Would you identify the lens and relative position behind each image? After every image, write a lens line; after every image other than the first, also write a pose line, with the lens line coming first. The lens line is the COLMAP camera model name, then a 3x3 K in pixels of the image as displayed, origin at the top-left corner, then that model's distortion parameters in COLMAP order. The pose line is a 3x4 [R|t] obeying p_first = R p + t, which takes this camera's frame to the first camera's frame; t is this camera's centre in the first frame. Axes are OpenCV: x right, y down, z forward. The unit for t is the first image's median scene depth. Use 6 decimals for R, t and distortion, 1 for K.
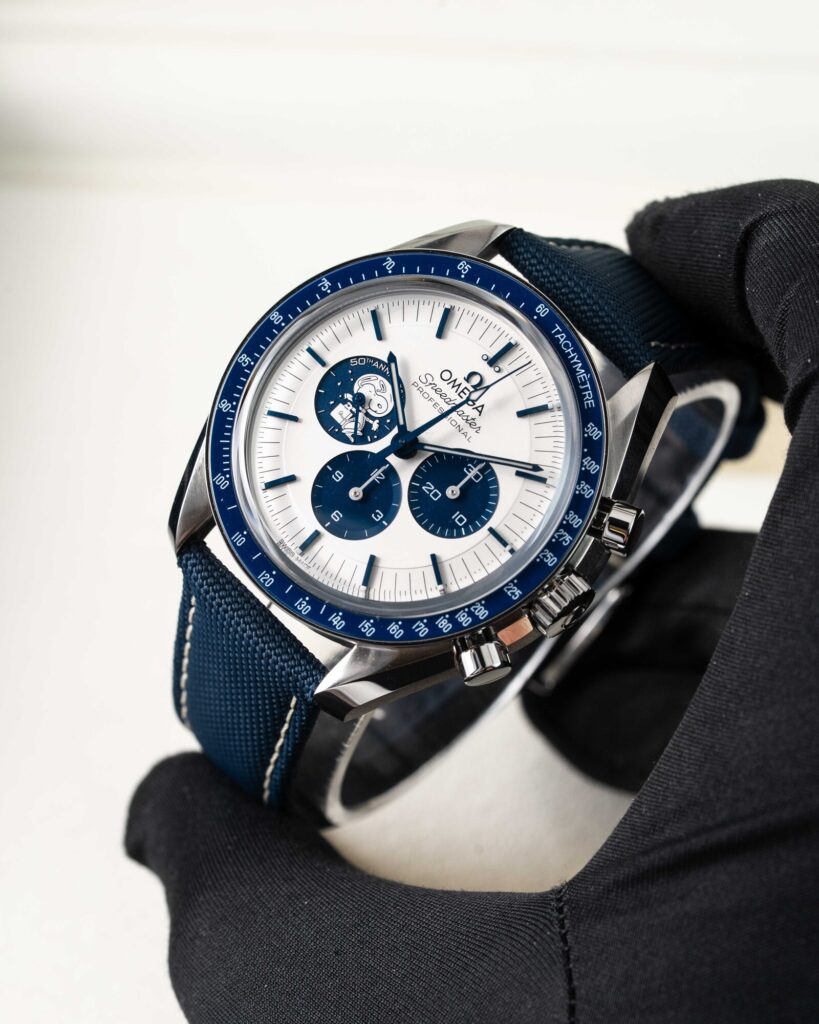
lens RADIAL K [[4422.3, 0, 409.5], [0, 4422.3, 512.0], [0, 0, 1]] dist [-0.189518, -0.417593]
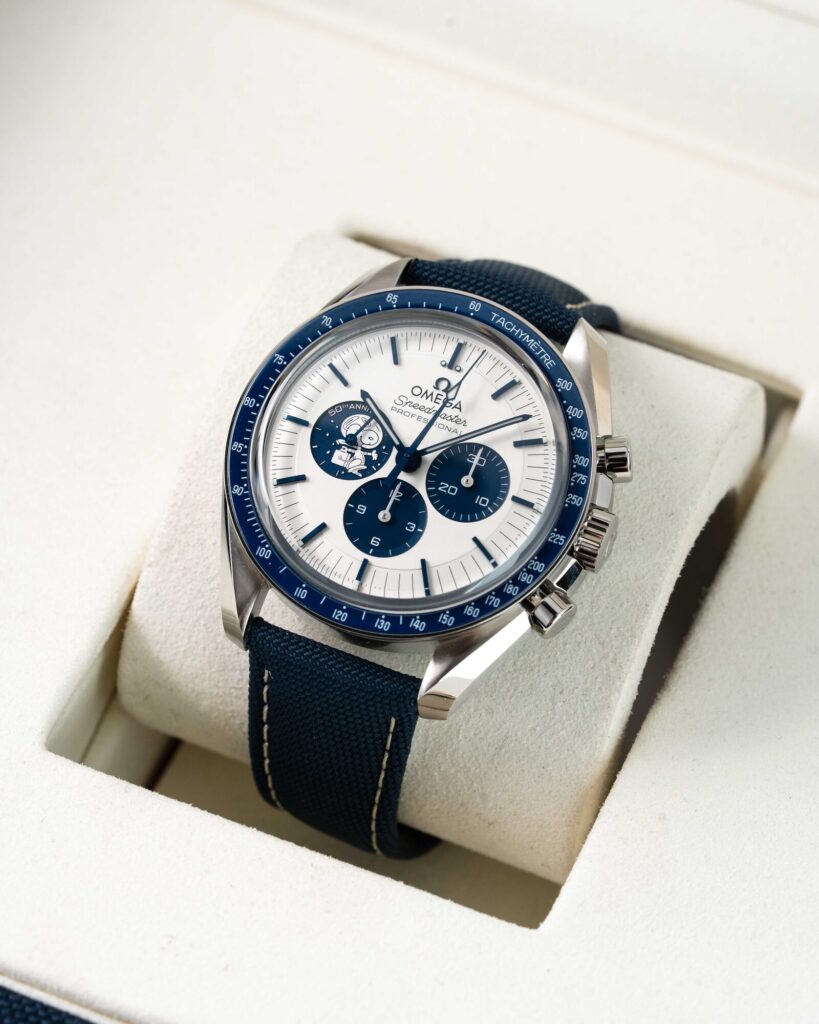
lens RADIAL K [[4422.3, 0, 409.5], [0, 4422.3, 512.0], [0, 0, 1]] dist [-0.189518, -0.417593]
pose [[0.912592, -0.349143, 0.212779, -0.239089], [0.375007, 0.922109, -0.095311, 0.101600], [-0.162928, 0.166773, 0.972441, -0.068062]]
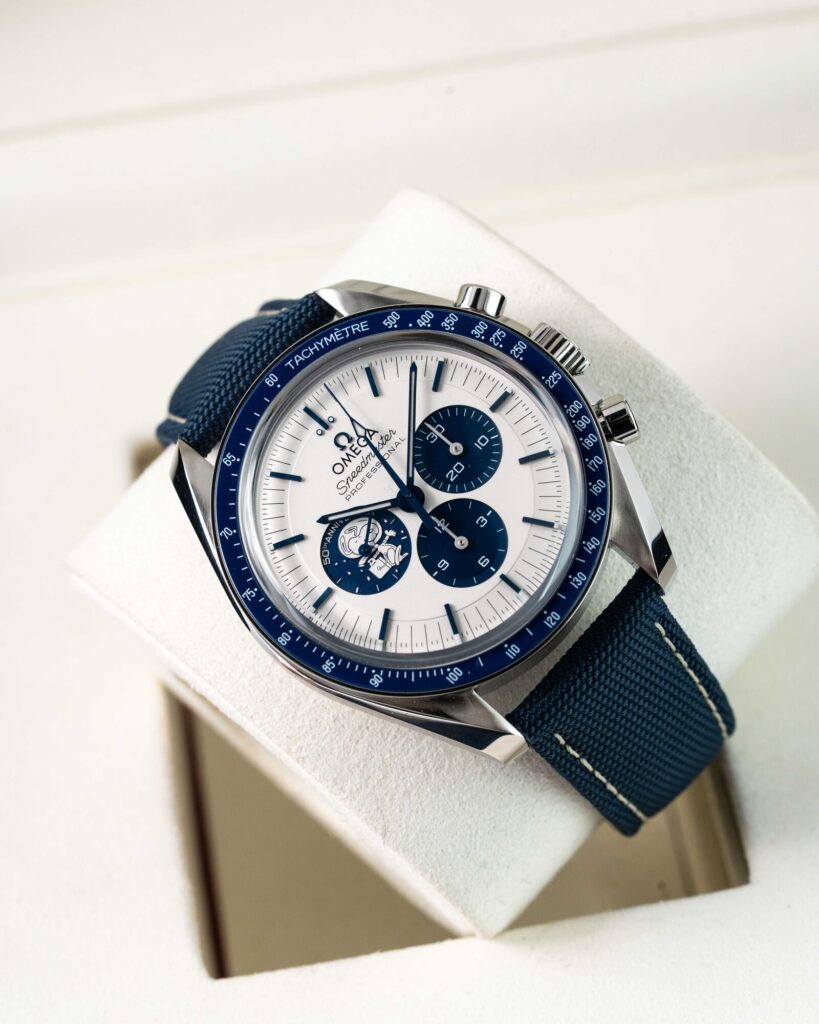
lens RADIAL K [[4422.3, 0, 409.5], [0, 4422.3, 512.0], [0, 0, 1]] dist [-0.189518, -0.417593]
pose [[-0.061605, -0.905012, 0.420902, -0.430523], [0.988699, 0.002412, 0.149896, -0.167404], [-0.136673, 0.425380, 0.894635, 0.092092]]
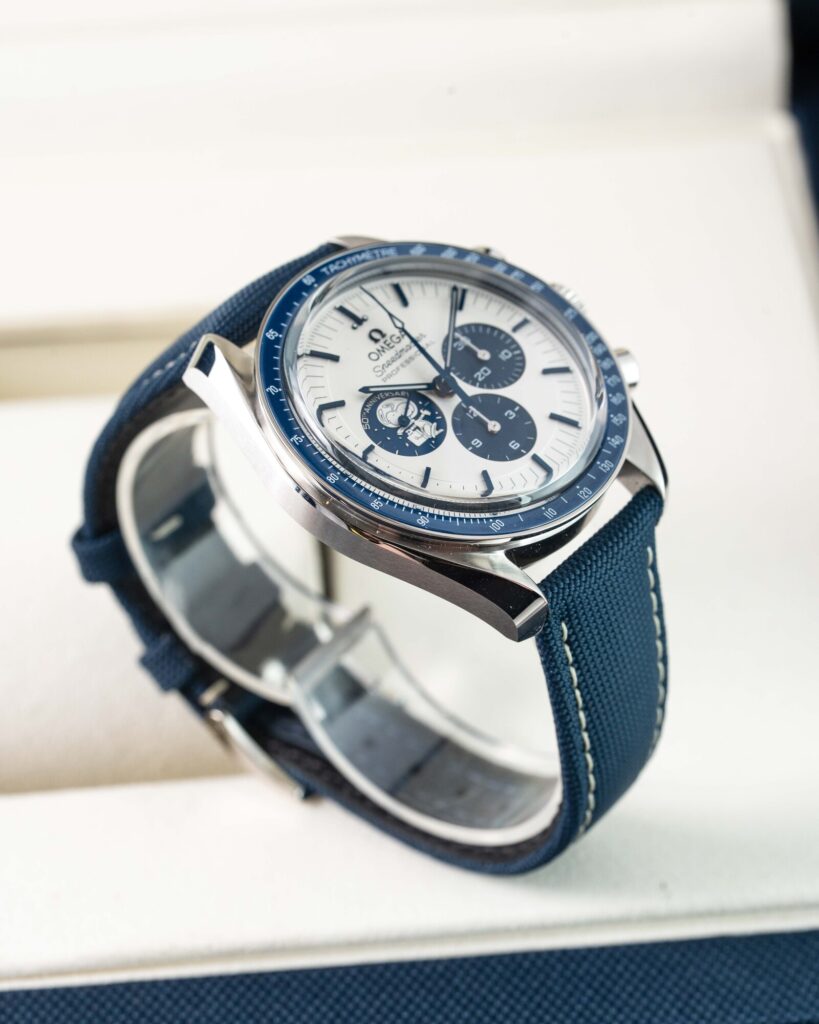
lens RADIAL K [[4422.3, 0, 409.5], [0, 4422.3, 512.0], [0, 0, 1]] dist [-0.189518, -0.417593]
pose [[-0.168505, -0.663354, 0.729087, -0.793092], [0.888351, 0.218315, 0.403945, -0.444629], [-0.427129, 0.715751, 0.552504, 0.437073]]
